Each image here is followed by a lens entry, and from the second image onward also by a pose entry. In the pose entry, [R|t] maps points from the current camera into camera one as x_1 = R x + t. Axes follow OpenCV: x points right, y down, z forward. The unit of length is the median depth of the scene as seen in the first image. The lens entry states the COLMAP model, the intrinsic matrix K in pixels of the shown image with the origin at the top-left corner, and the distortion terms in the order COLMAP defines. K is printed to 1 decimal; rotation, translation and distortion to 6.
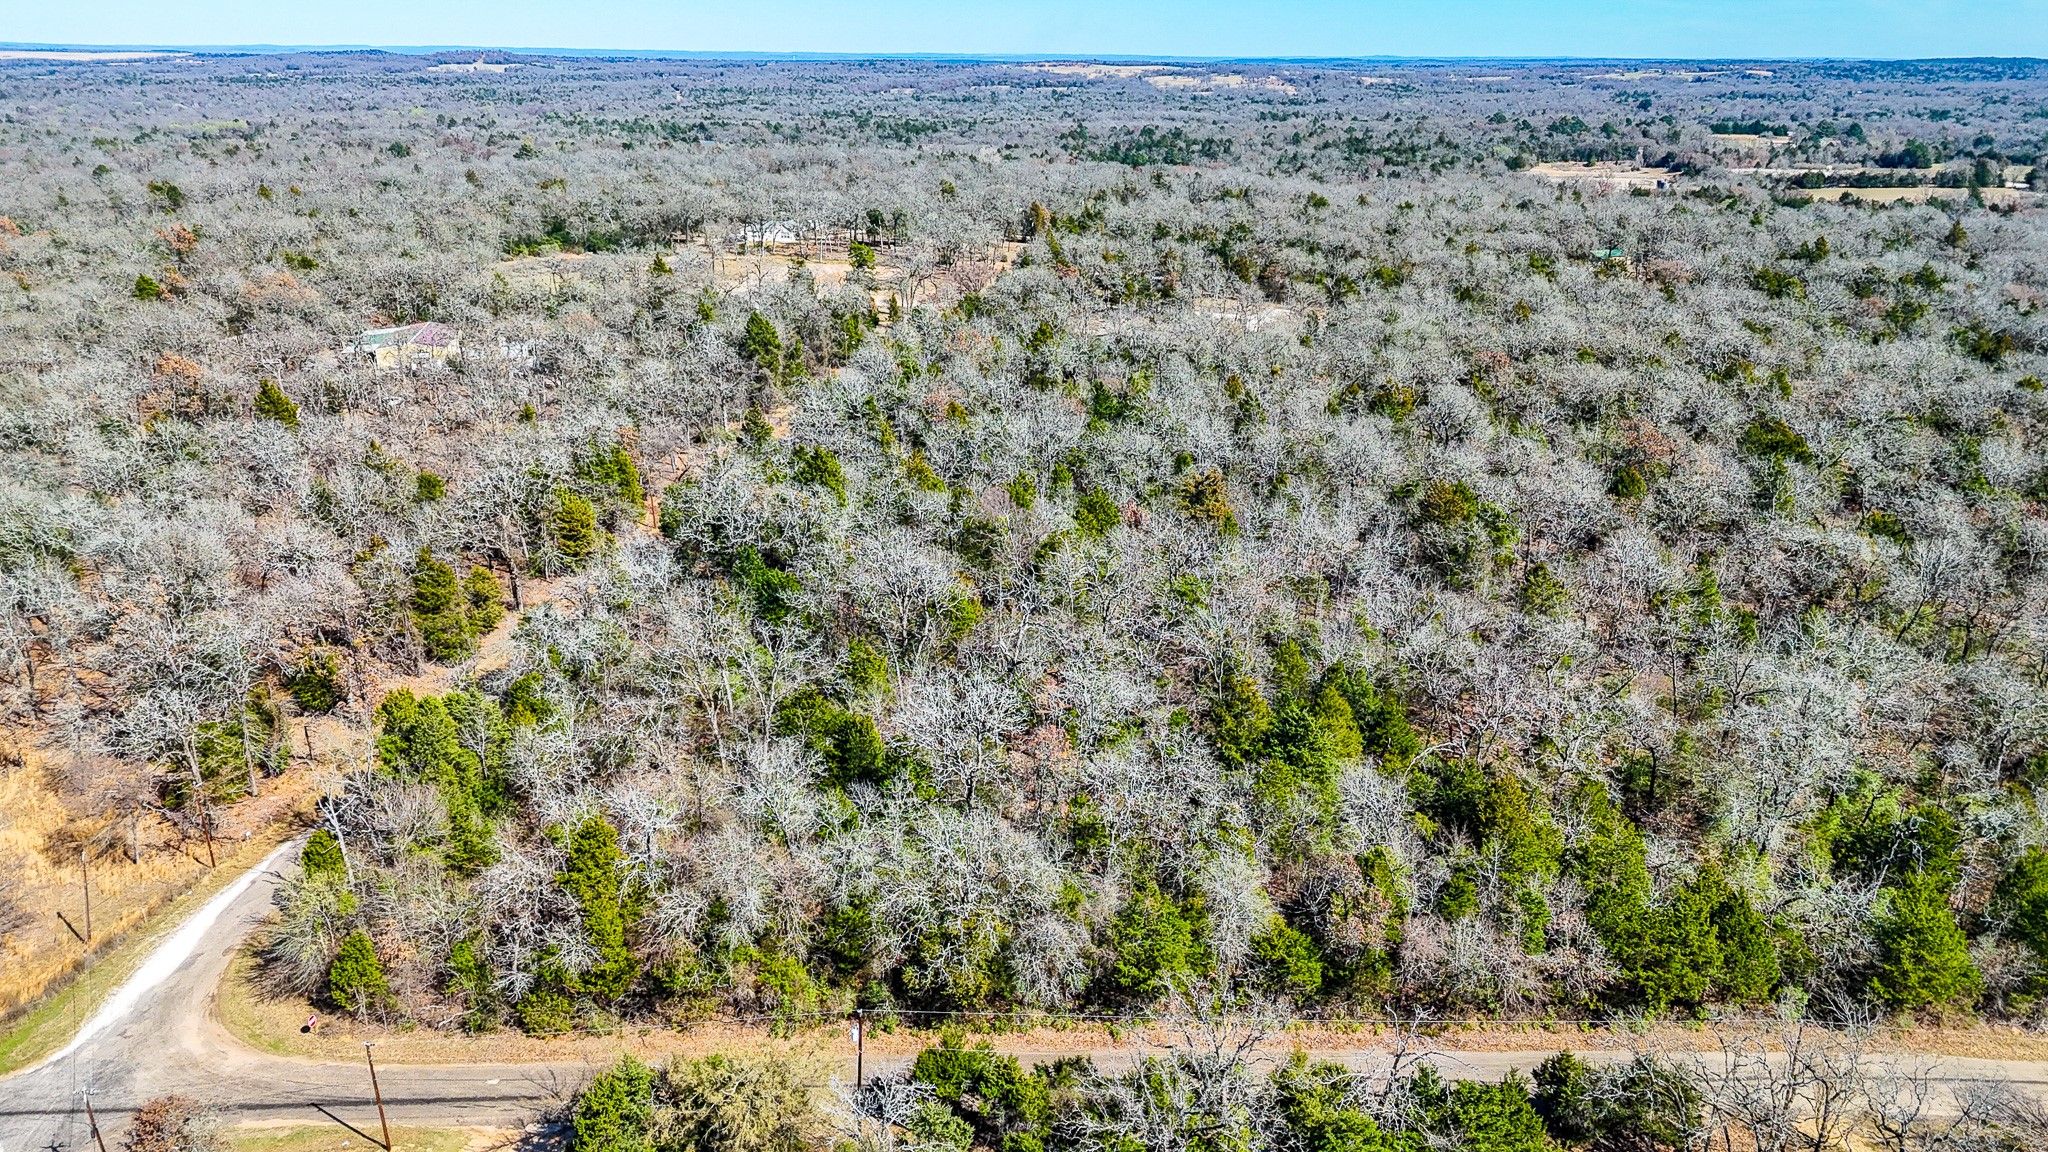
lens RADIAL K [[1487.9, 0, 1019.6], [0, 1487.9, 577.2], [0, 0, 1]] dist [0.066260, -0.049478]
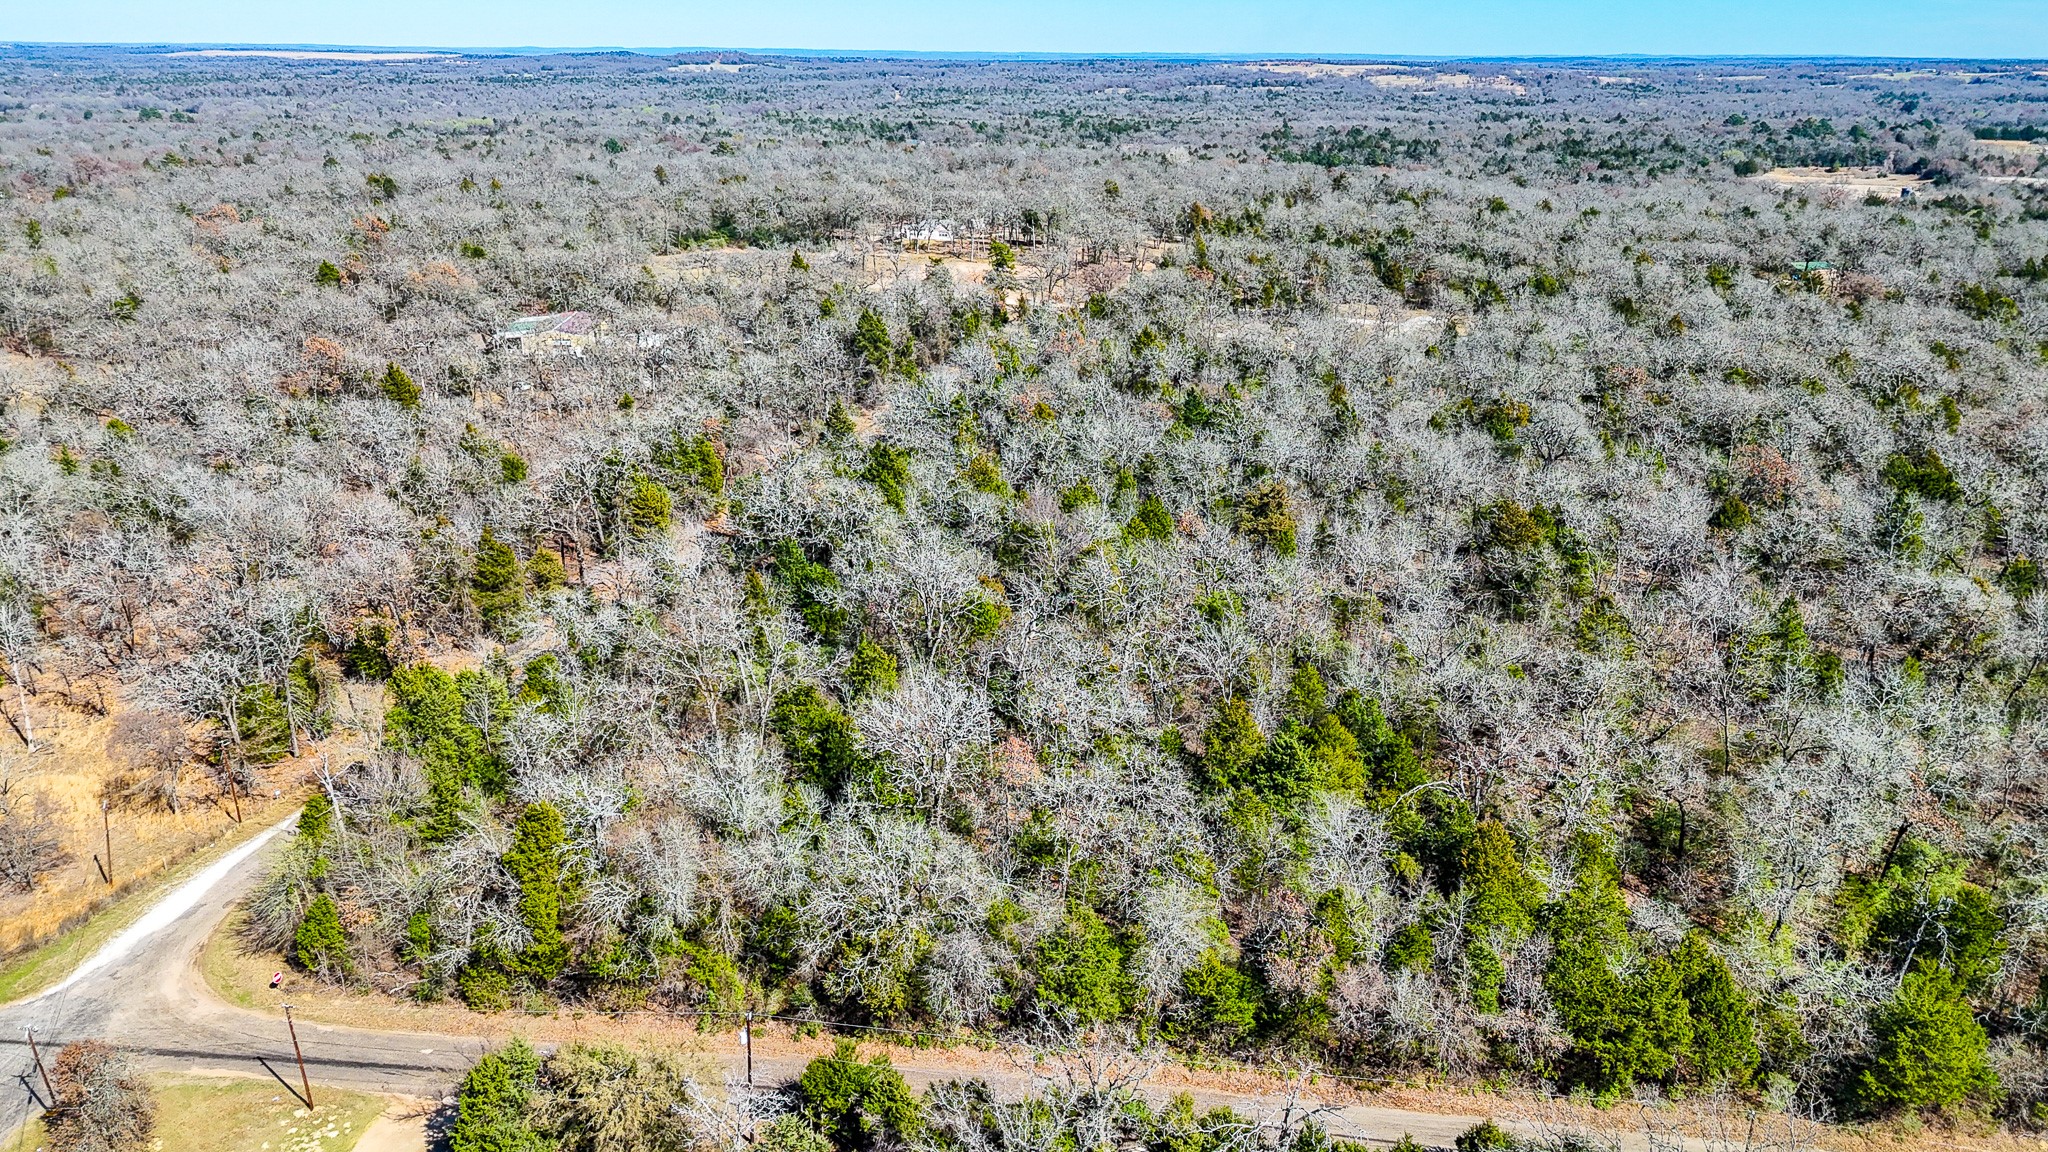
lens RADIAL K [[1487.9, 0, 1018.4], [0, 1487.9, 575.7], [0, 0, 1]] dist [0.066260, -0.049478]
pose [[0.990223, 0.047339, -0.131215, 0.106355], [-0.047422, 0.998872, 0.002492, -0.006795], [0.131185, 0.003755, 0.991351, 0.020349]]
